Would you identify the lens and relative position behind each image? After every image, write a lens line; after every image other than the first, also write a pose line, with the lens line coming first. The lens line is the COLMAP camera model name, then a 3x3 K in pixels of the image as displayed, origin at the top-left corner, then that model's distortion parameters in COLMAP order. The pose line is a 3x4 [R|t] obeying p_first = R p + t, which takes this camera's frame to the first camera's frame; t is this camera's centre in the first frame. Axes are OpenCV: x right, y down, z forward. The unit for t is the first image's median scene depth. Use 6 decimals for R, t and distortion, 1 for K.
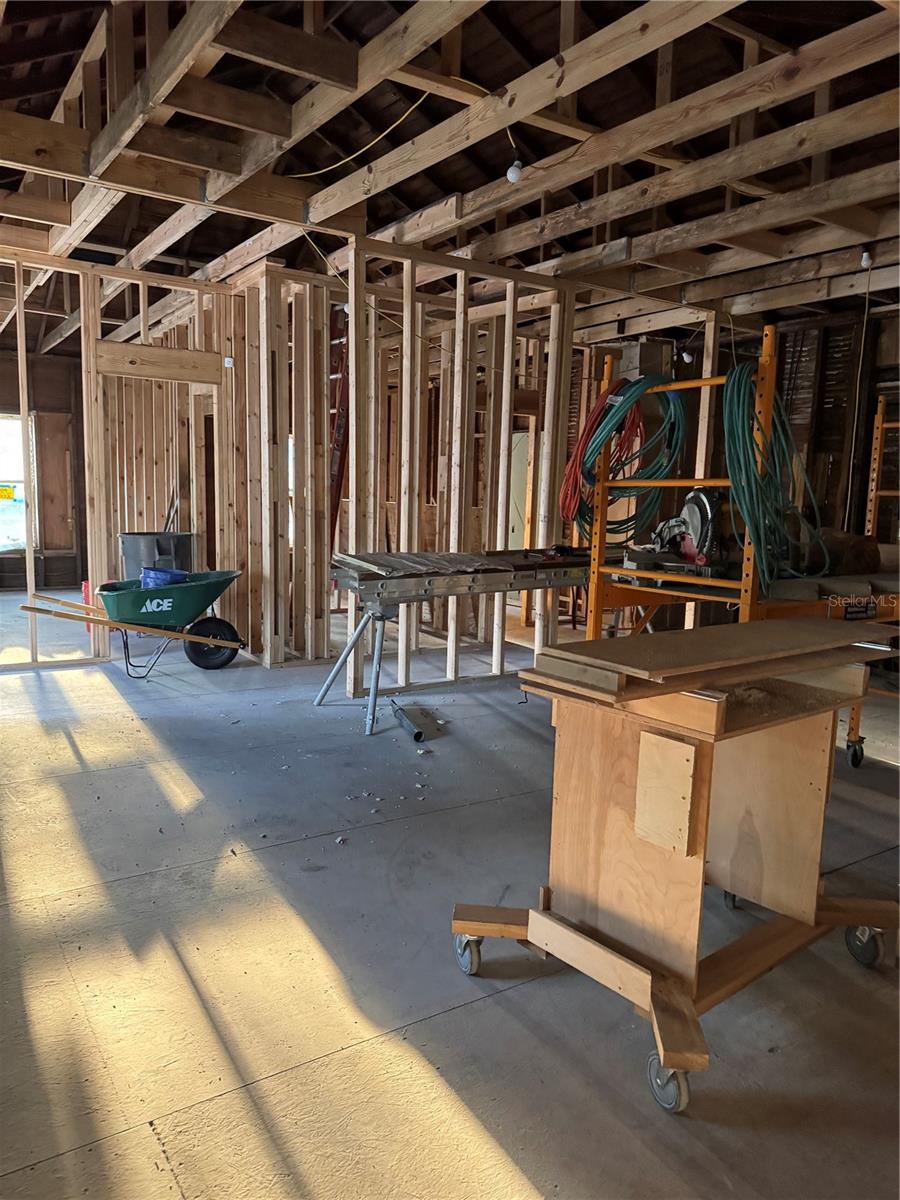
lens RADIAL K [[843.1, 0, 449.4], [0, 843.1, 602.6], [0, 0, 1]] dist [0.073729, -0.085724]
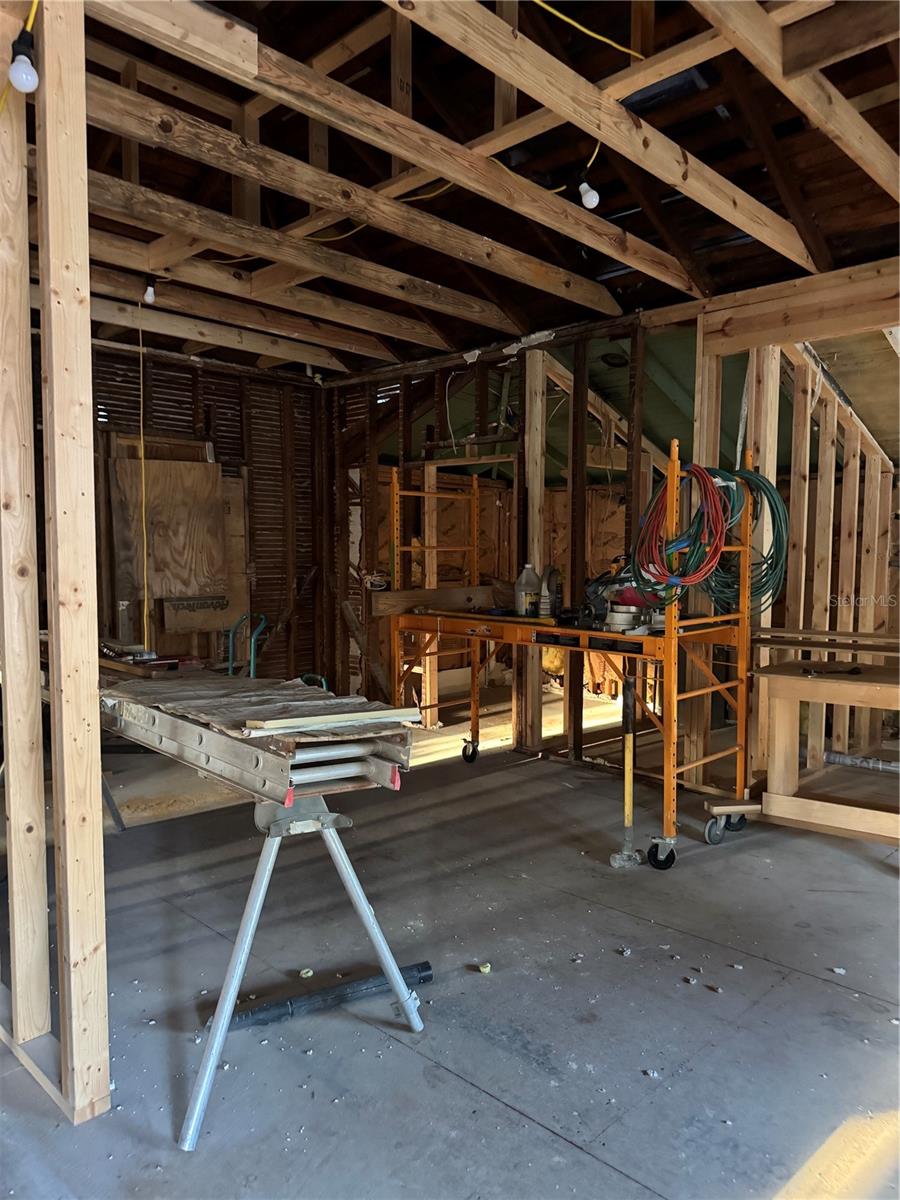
lens RADIAL K [[847.0, 0, 451.7], [0, 847.0, 607.2], [0, 0, 1]] dist [0.063376, -0.066062]
pose [[-0.217479, -0.102112, 0.970709, -0.826896], [0.120416, 0.984109, 0.130499, -0.238960], [-0.968609, 0.145270, -0.201727, 1.455049]]
